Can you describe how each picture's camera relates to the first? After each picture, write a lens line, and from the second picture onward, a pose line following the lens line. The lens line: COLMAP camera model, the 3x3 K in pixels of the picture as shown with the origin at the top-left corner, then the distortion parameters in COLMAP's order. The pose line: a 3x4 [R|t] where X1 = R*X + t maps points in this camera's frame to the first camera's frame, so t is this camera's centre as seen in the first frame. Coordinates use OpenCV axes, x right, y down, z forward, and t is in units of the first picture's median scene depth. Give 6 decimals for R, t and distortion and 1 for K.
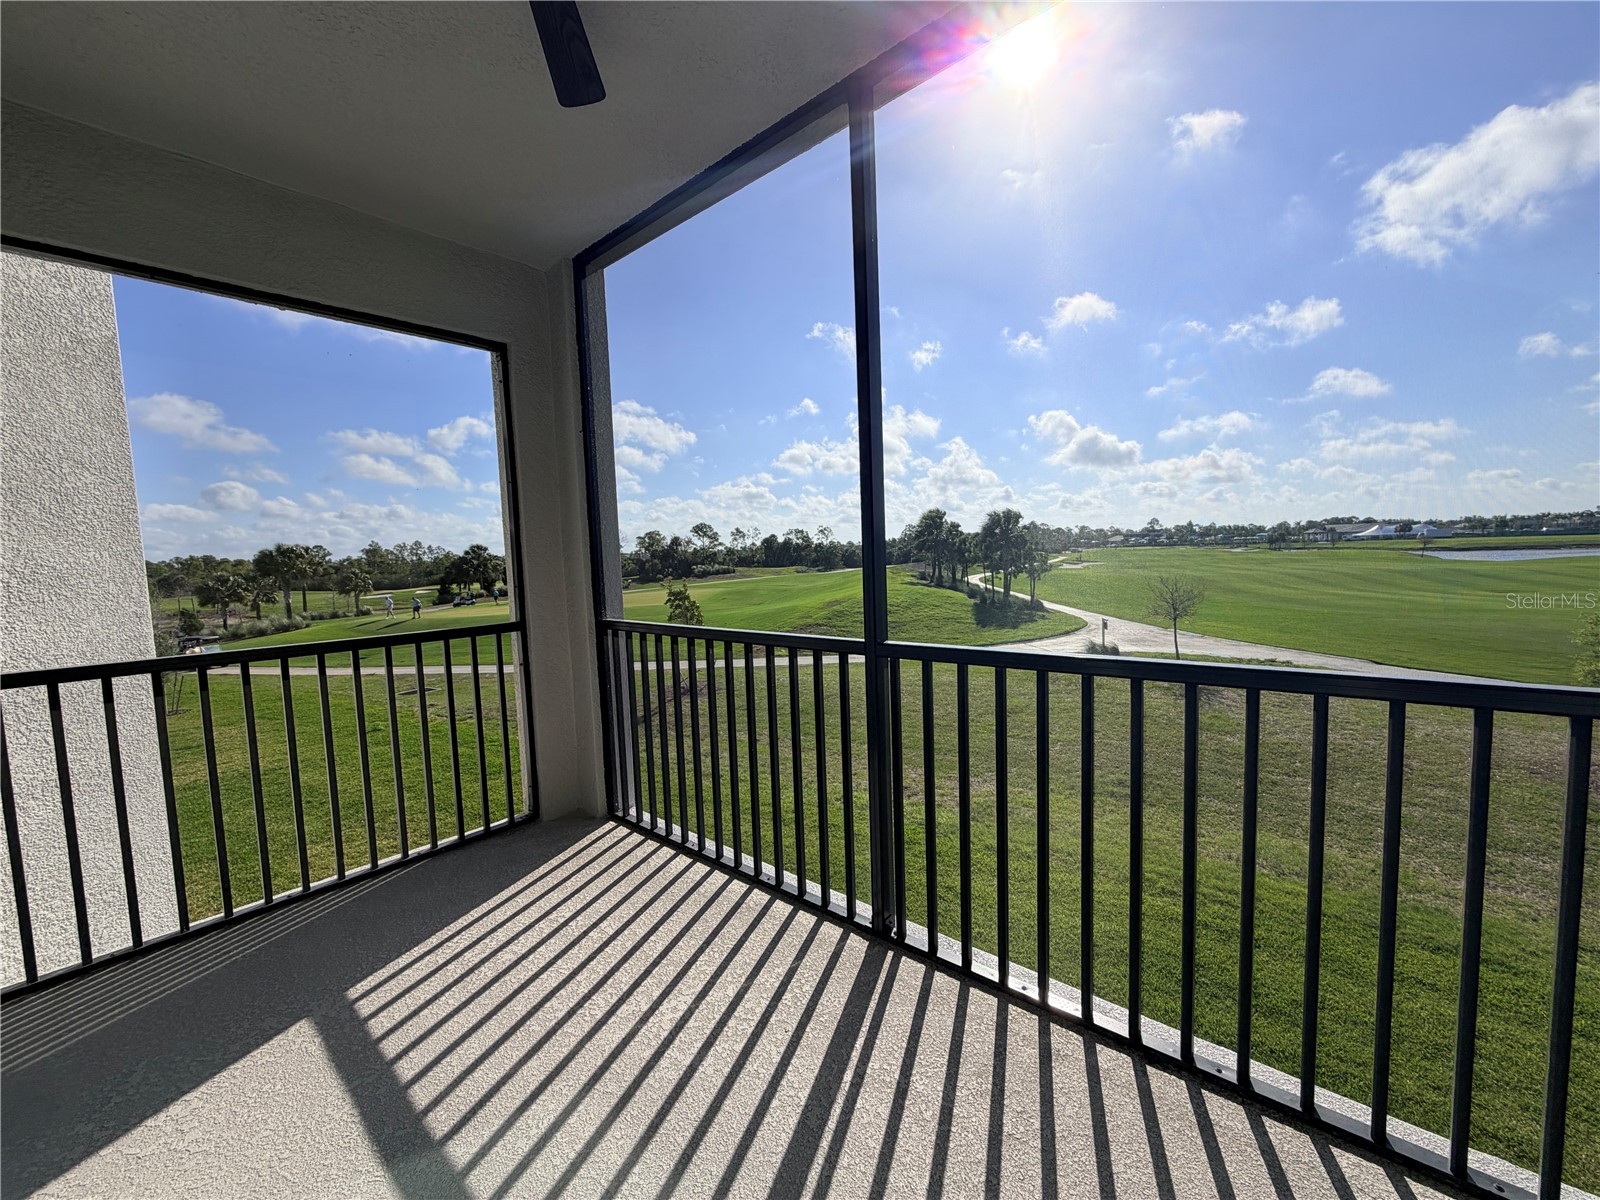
lens RADIAL K [[640.6, 0, 788.0], [0, 640.6, 608.6], [0, 0, 1]] dist [-0.000088, -0.000816]
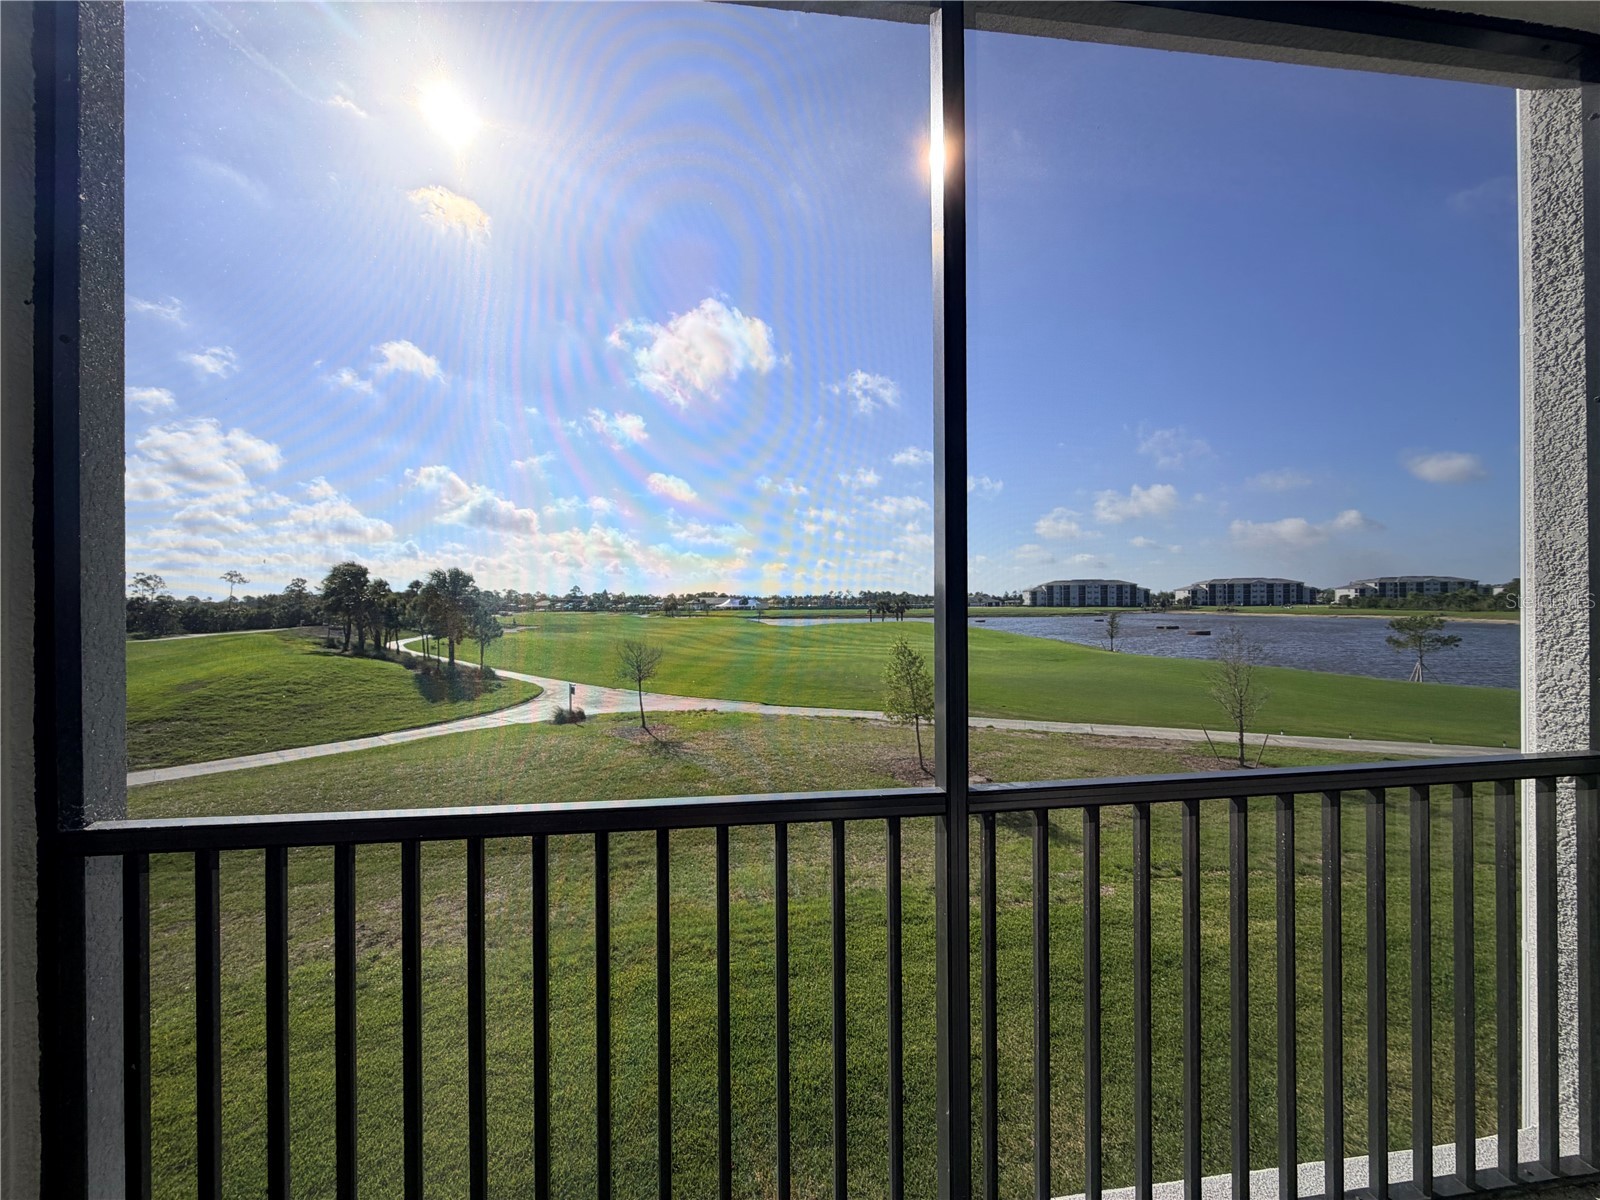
lens RADIAL K [[640.6, 0, 792.4], [0, 640.6, 598.6], [0, 0, 1]] dist [-0.000088, -0.000816]
pose [[0.655804, 0.034555, 0.754140, -0.039496], [0.051624, 0.994561, -0.090463, -0.007633], [-0.753164, 0.098257, 0.650453, 0.059071]]
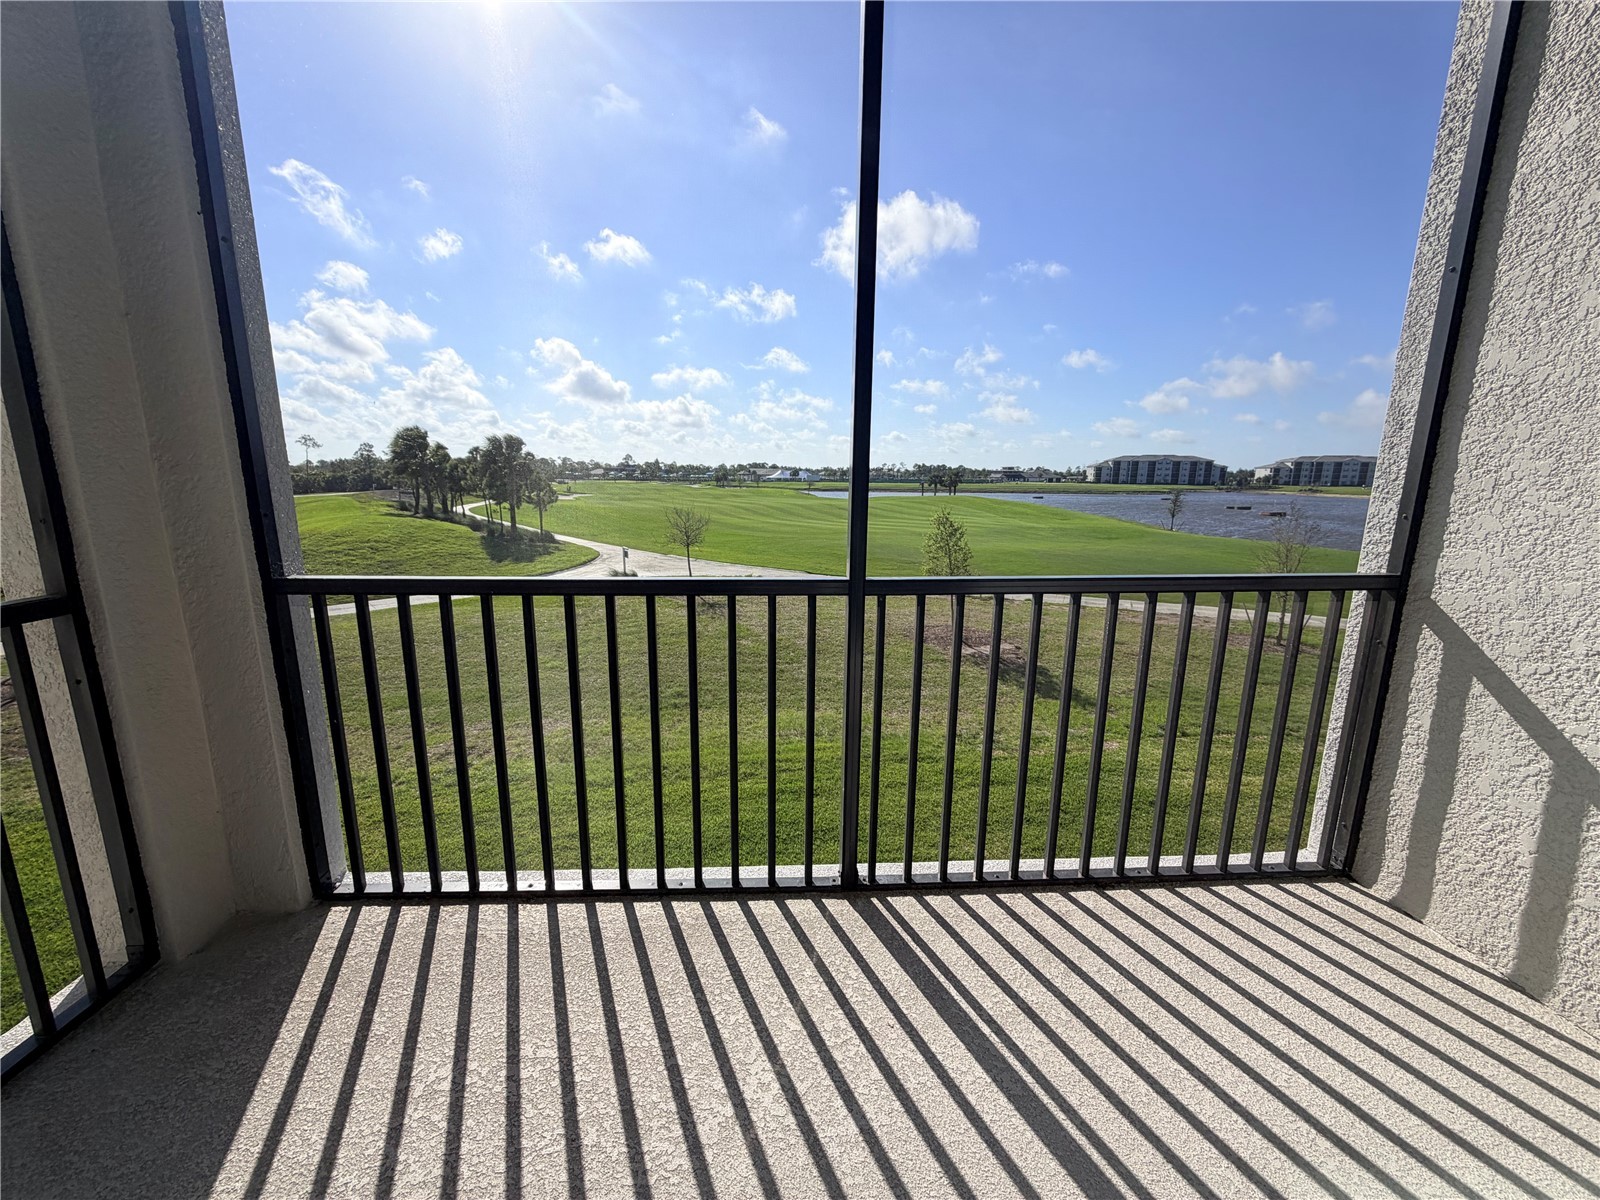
lens RADIAL K [[640.6, 0, 793.1], [0, 640.6, 601.7], [0, 0, 1]] dist [-0.000088, -0.000816]
pose [[0.713810, -0.095931, 0.693738, -0.047418], [0.029176, 0.993788, 0.107402, -0.001315], [-0.699731, -0.056424, 0.712175, 0.036389]]
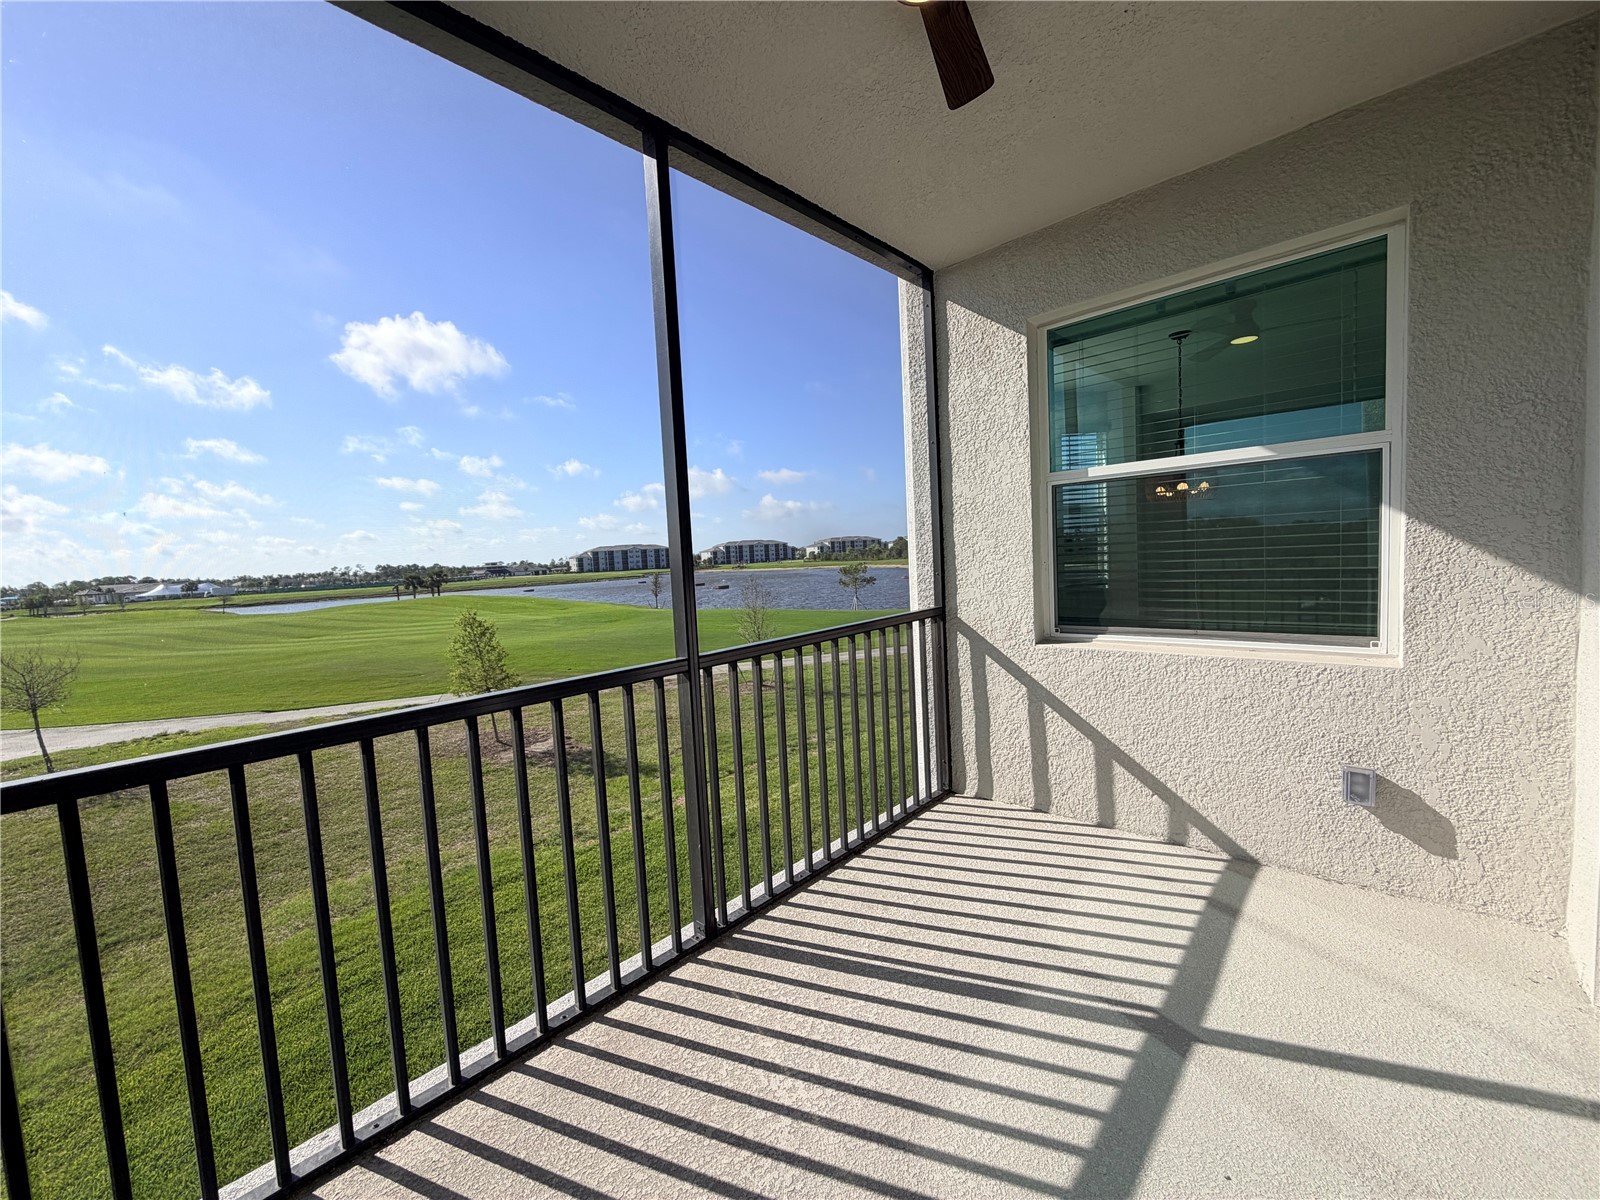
lens RADIAL K [[640.6, 0, 800.5], [0, 640.6, 600.5], [0, 0, 1]] dist [-0.000088, -0.000816]
pose [[0.022423, -0.036897, 0.999067, -0.077990], [0.143021, 0.989159, 0.033321, -0.004199], [-0.989466, 0.142141, 0.027457, 0.066810]]
